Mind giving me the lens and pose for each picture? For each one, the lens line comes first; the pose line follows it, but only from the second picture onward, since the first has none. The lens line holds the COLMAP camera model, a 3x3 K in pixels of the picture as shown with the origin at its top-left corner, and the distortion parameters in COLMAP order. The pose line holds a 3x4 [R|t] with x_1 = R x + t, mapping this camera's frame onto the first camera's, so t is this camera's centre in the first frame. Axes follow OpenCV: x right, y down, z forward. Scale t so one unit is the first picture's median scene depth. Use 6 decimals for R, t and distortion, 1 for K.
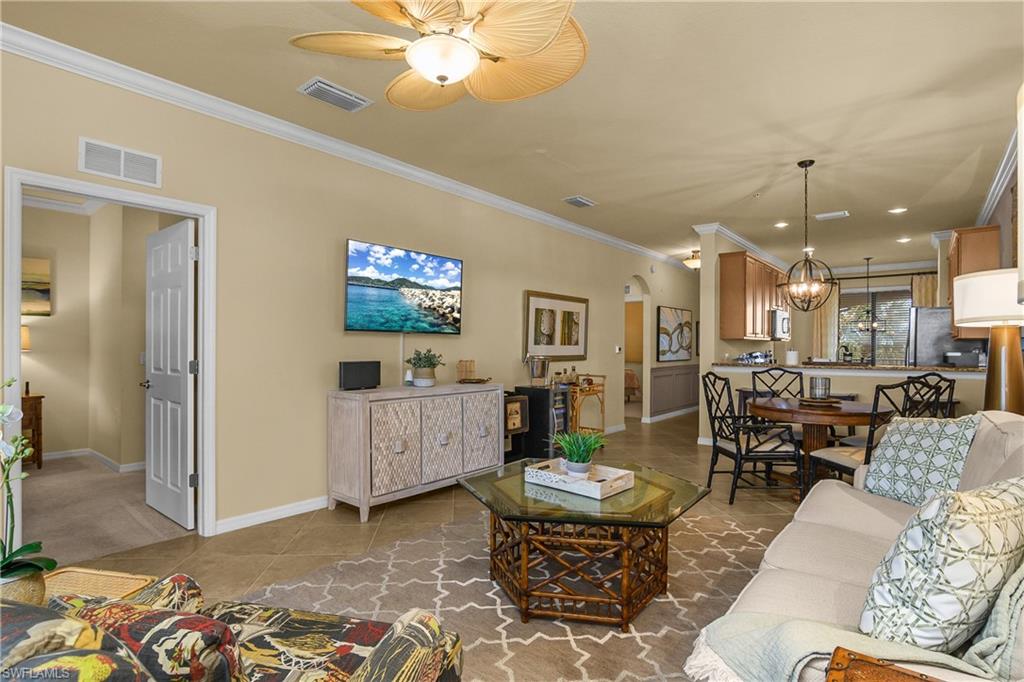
lens RADIAL K [[510.7, 0, 508.6], [0, 510.7, 344.4], [0, 0, 1]] dist [-0.024841, 0.005398]
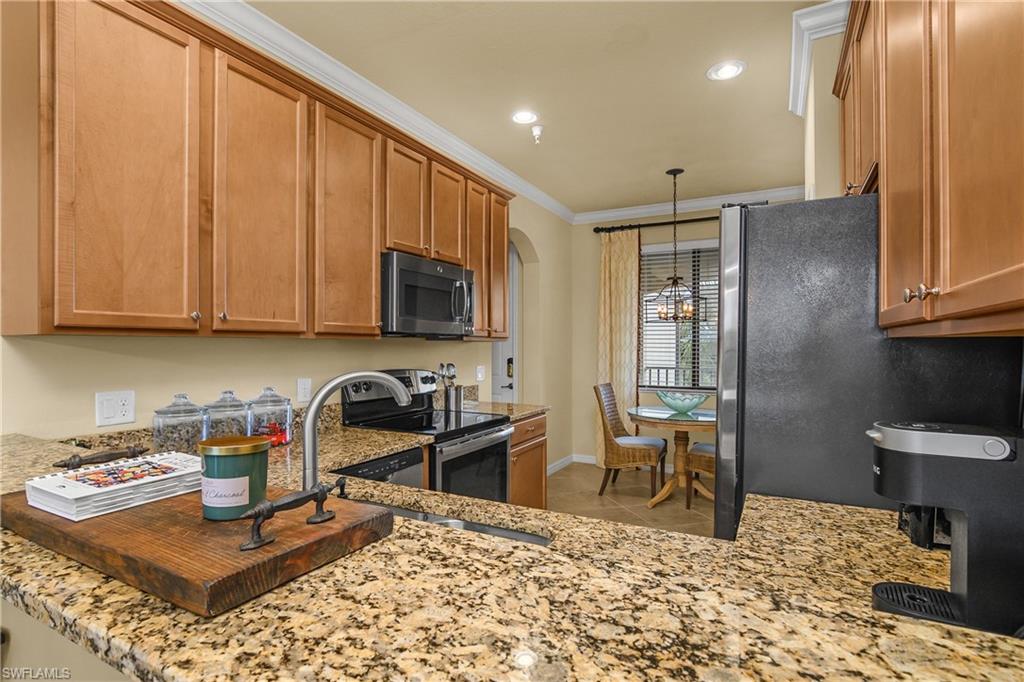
lens RADIAL K [[510.7, 0, 507.3], [0, 510.7, 343.7], [0, 0, 1]] dist [-0.024841, 0.005398]
pose [[0.979659, 0.000276, 0.200670, 0.438923], [0.001238, 0.999972, -0.007418, 0.000168], [-0.200667, 0.007515, 0.979631, 0.534021]]
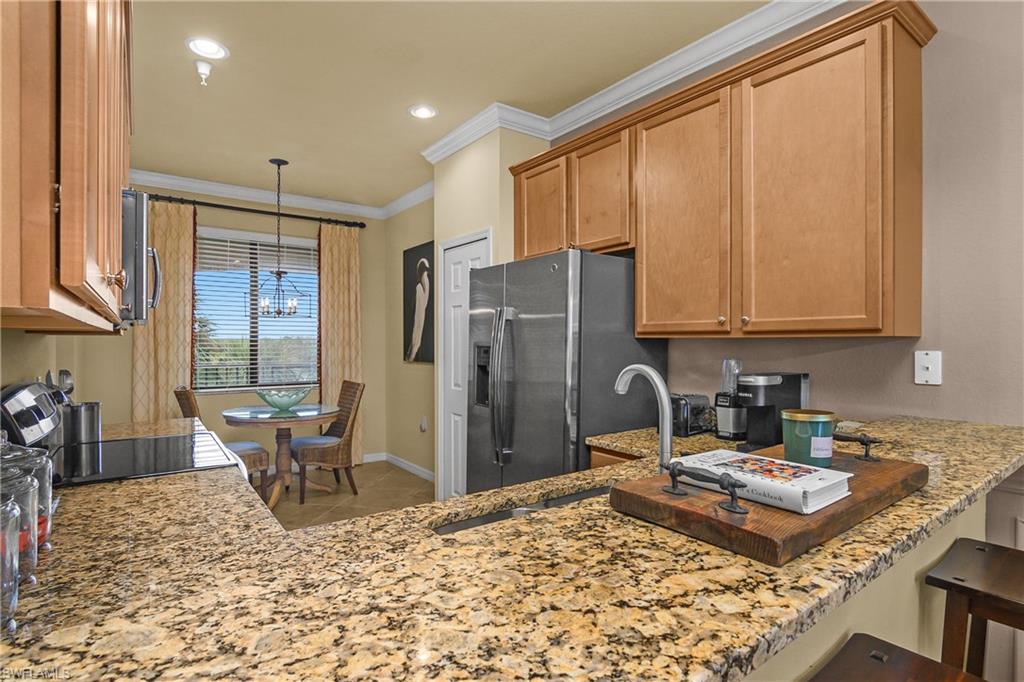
lens RADIAL K [[510.7, 0, 507.1], [0, 510.7, 342.6], [0, 0, 1]] dist [-0.024841, 0.005398]
pose [[0.236195, -0.004436, 0.971696, 0.289568], [0.004483, 0.999984, 0.003476, -0.001017], [-0.971695, 0.003535, 0.236211, 0.659218]]
